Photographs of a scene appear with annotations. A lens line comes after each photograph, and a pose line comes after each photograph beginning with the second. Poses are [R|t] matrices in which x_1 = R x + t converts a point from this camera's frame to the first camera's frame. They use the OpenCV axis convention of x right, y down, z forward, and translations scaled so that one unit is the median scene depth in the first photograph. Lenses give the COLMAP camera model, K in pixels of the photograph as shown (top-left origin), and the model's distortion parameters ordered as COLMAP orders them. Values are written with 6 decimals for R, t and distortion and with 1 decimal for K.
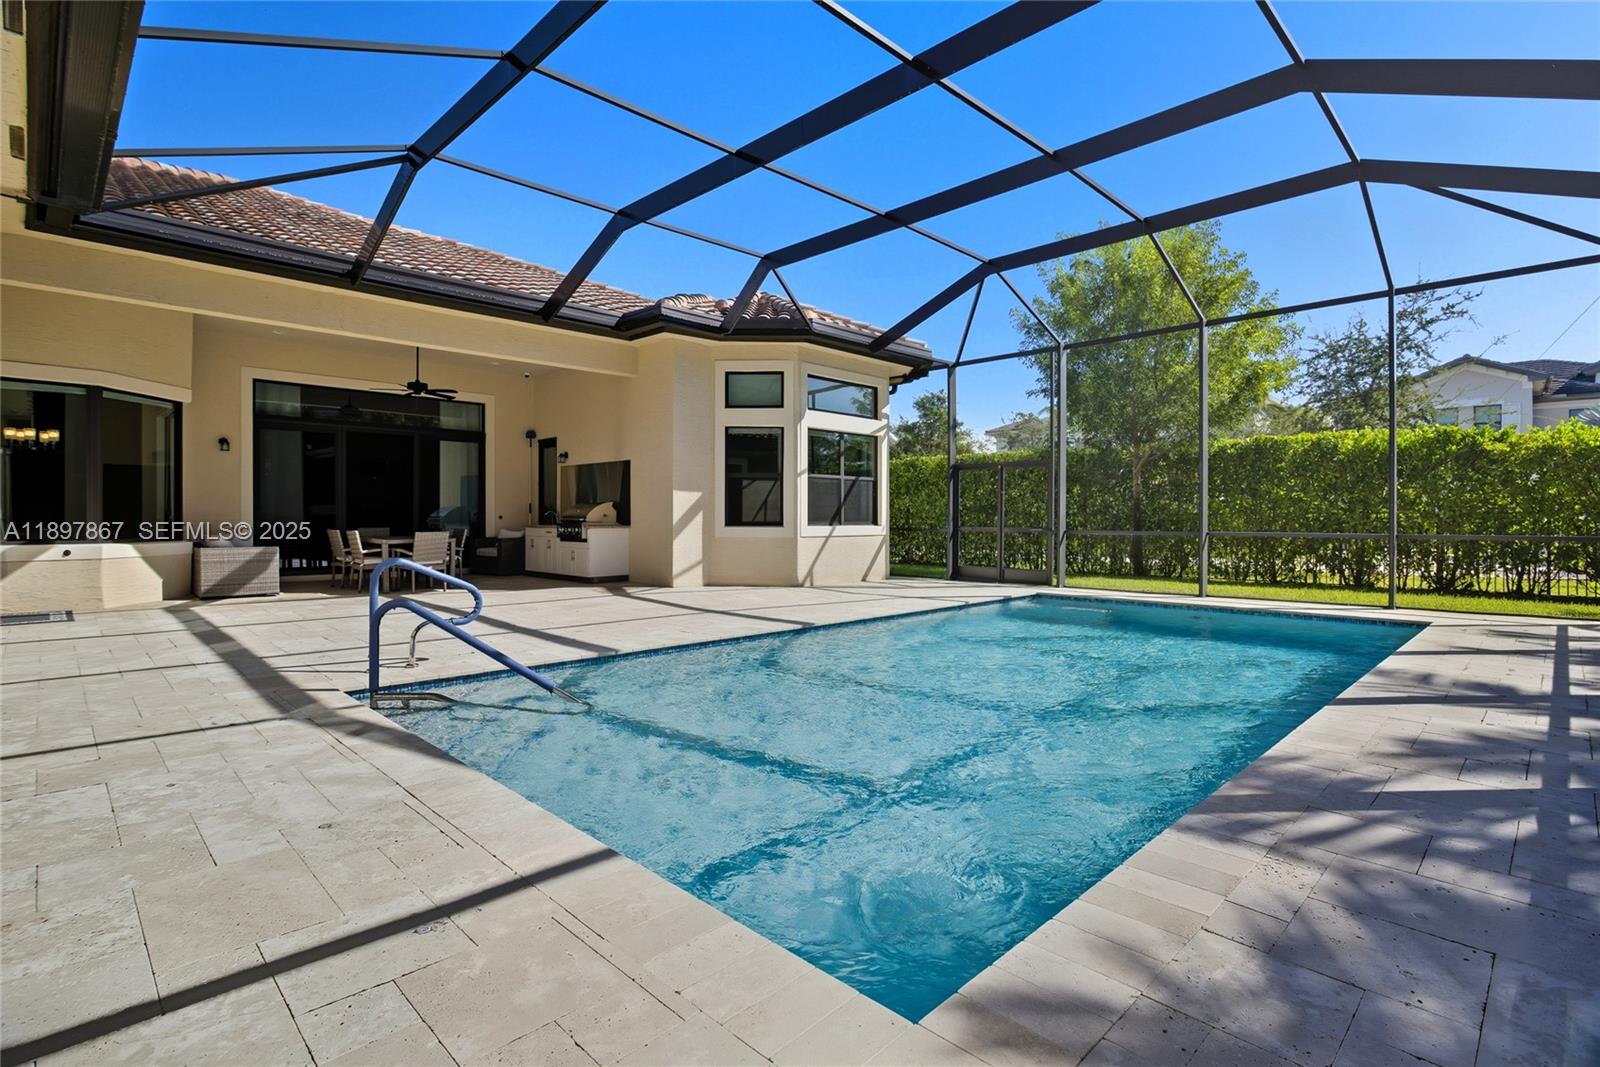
lens RADIAL K [[769.9, 0, 793.2], [0, 769.9, 522.0], [0, 0, 1]] dist [-0.001989, -0.000156]
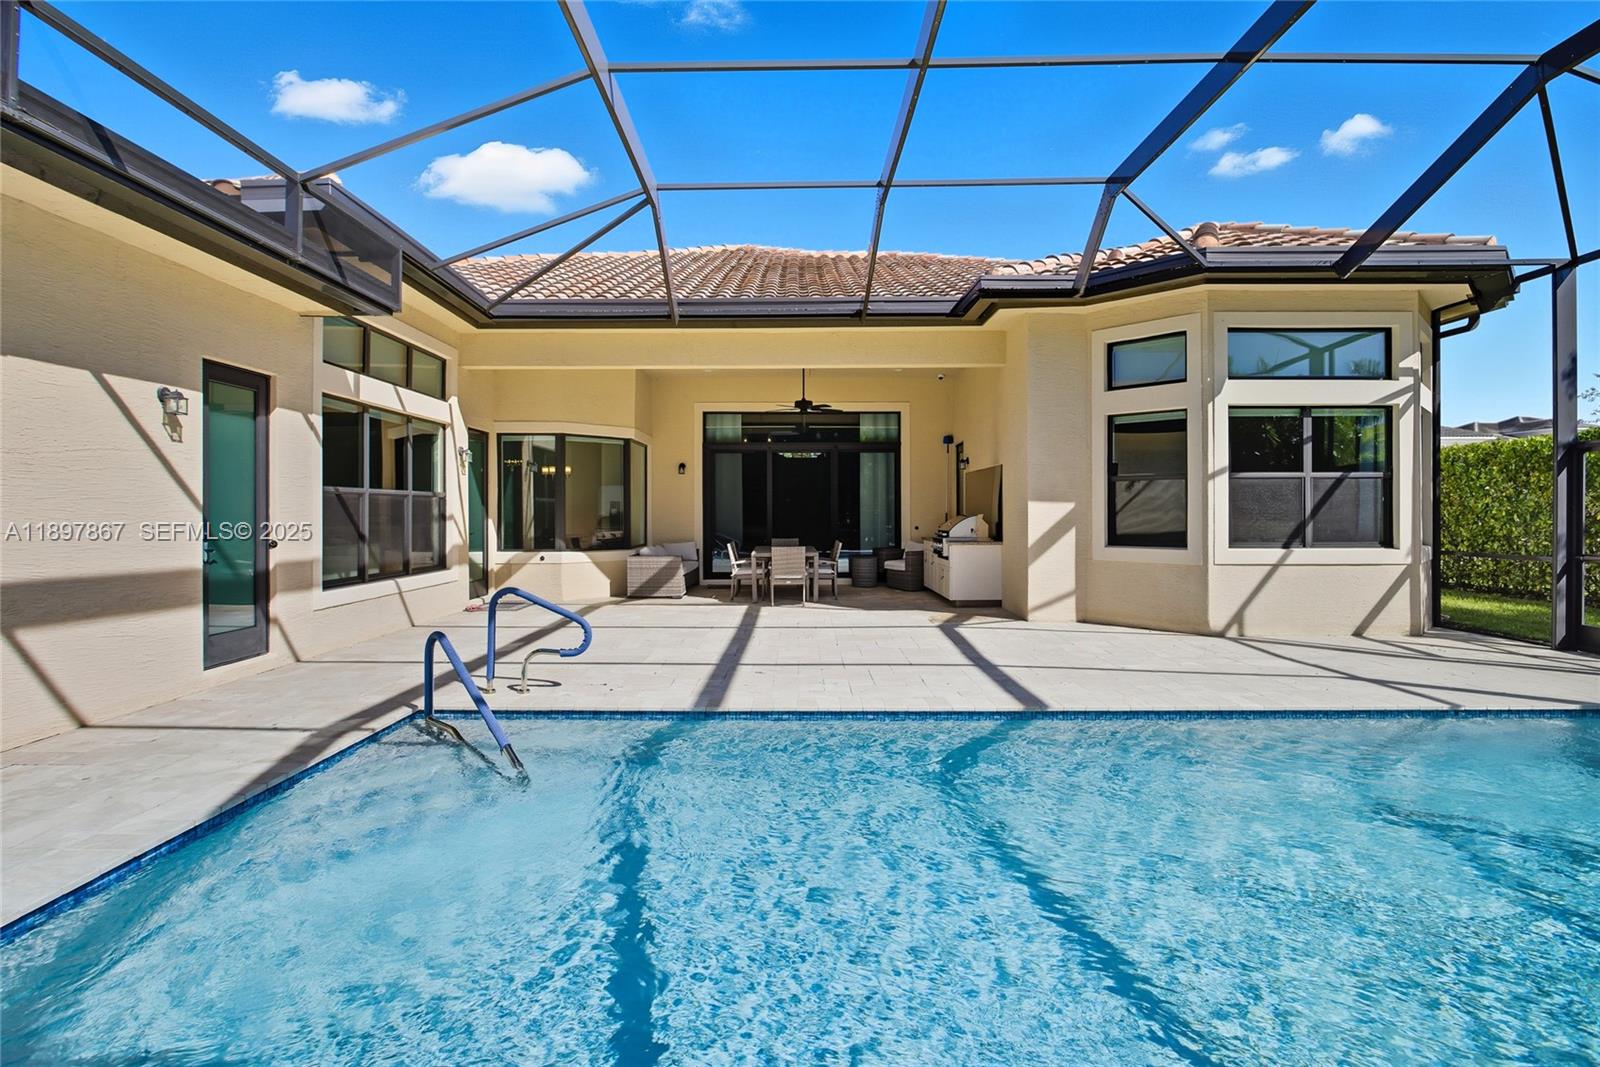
lens RADIAL K [[773.8, 0, 797.4], [0, 773.8, 513.4], [0, 0, 1]] dist [0.001241, 0.000037]
pose [[0.716545, -0.002018, -0.697538, 0.226715], [-0.000796, 0.999993, -0.003711, -0.023944], [0.697540, 0.003214, 0.716538, 0.238000]]
